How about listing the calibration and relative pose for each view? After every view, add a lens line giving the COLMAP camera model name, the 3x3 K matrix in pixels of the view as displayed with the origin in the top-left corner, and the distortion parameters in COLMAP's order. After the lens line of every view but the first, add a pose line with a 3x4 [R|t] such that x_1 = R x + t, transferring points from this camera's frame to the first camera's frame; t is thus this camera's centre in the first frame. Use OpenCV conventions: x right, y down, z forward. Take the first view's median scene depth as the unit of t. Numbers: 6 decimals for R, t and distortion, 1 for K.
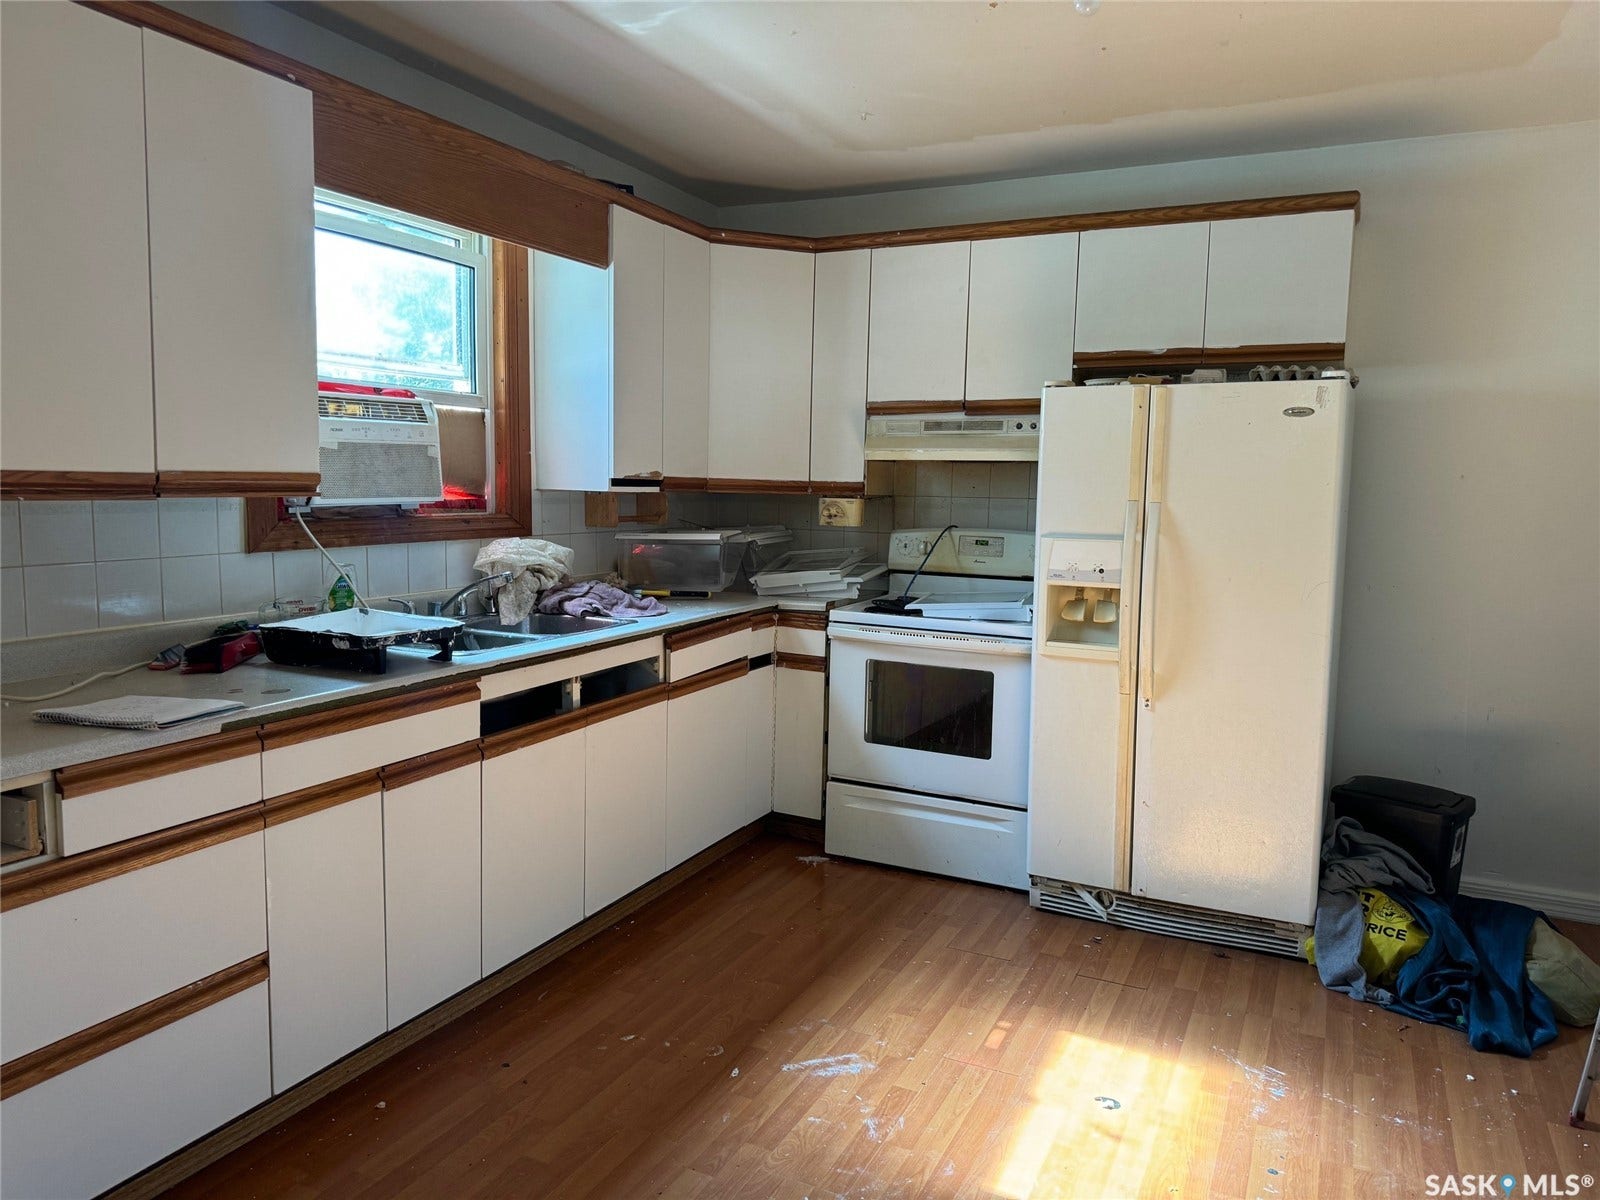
lens RADIAL K [[1099.5, 0, 798.0], [0, 1099.5, 609.1], [0, 0, 1]] dist [0.097516, -0.146246]
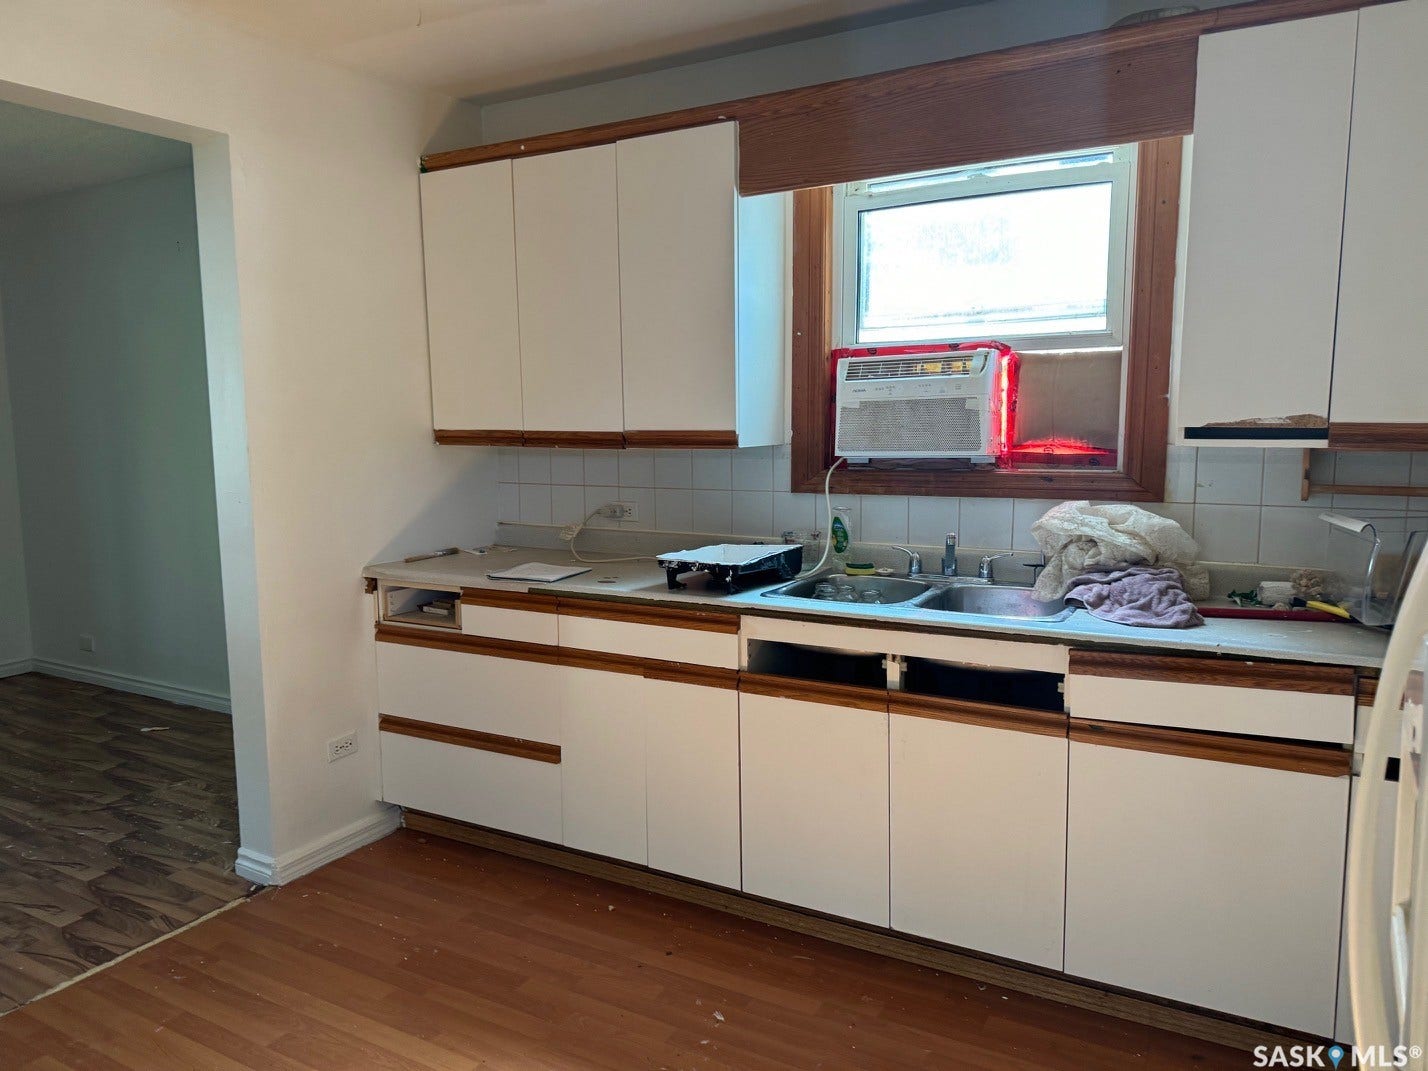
lens RADIAL K [[981.3, 0, 712.2], [0, 981.3, 543.6], [0, 0, 1]] dist [0.097516, -0.146246]
pose [[-0.052384, 0.106135, -0.992971, 0.583018], [-0.110954, 0.987561, 0.111410, -0.098710], [0.992444, 0.116010, -0.039956, 0.877632]]
